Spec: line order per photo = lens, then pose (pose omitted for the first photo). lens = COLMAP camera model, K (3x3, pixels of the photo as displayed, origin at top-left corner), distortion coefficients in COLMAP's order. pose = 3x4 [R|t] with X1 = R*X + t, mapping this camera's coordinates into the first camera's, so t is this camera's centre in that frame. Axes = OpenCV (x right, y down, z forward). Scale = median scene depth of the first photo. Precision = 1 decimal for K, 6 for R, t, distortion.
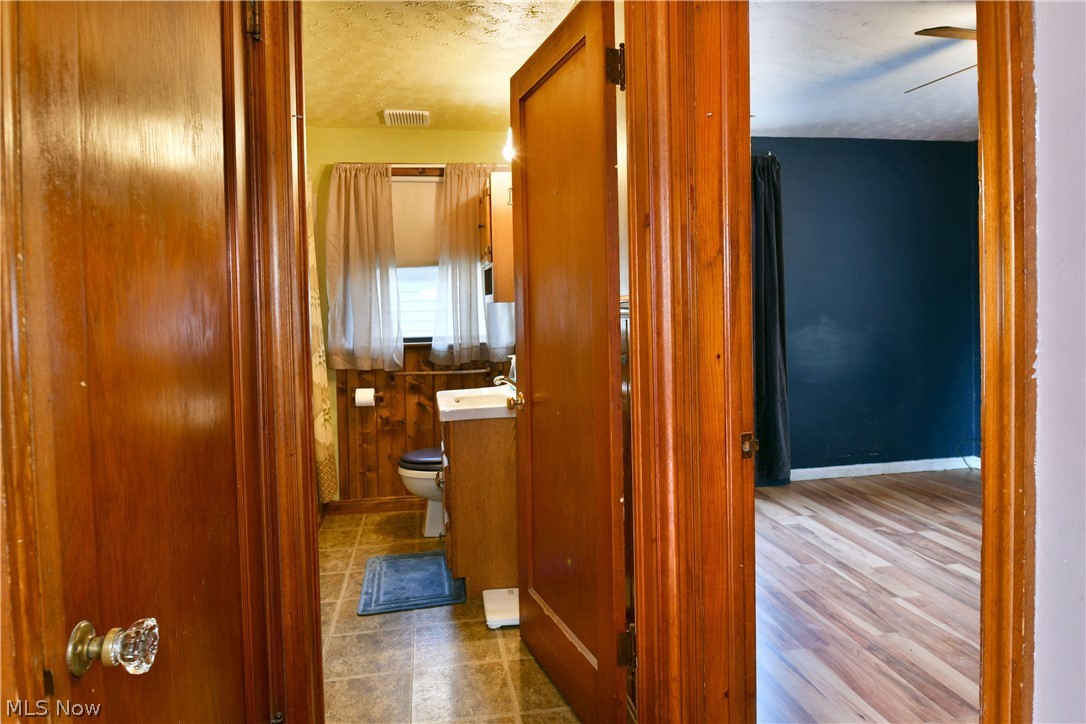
lens RADIAL K [[677.6, 0, 542.6], [0, 677.6, 358.0], [0, 0, 1]] dist [-0.013489, -0.005430]
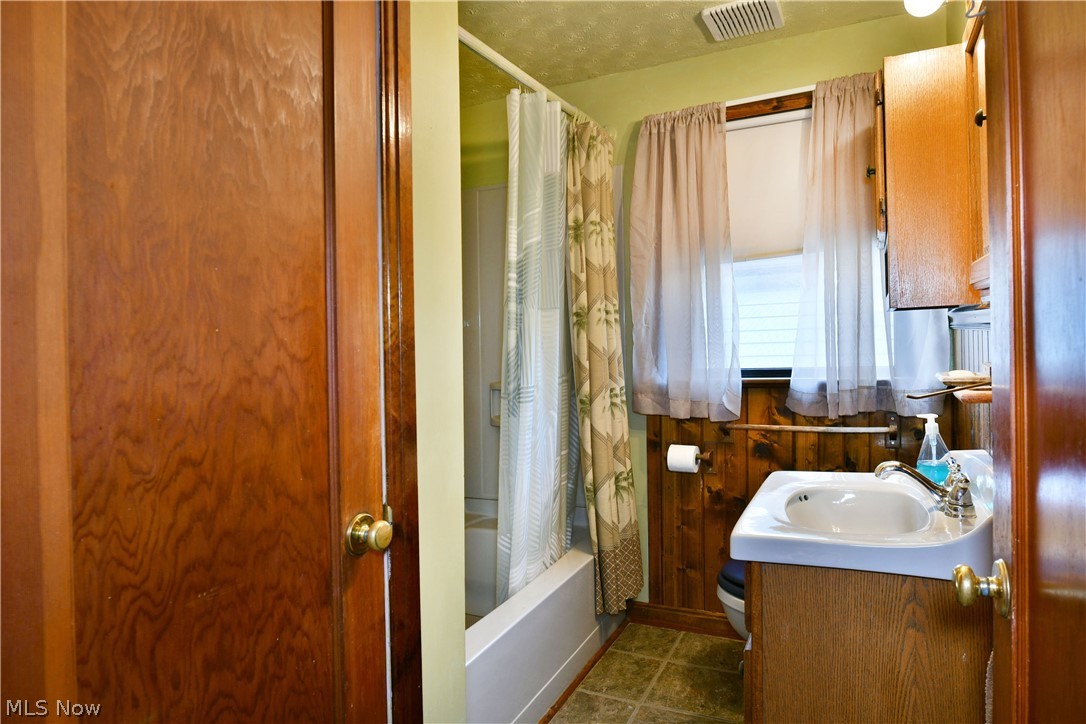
lens RADIAL K [[677.6, 0, 528.0], [0, 677.6, 355.7], [0, 0, 1]] dist [-0.013489, -0.005430]
pose [[0.802147, 0.006398, -0.597092, 0.011519], [-0.025496, 0.999398, -0.023543, -0.023050], [0.596582, 0.034108, 0.801827, 0.368755]]
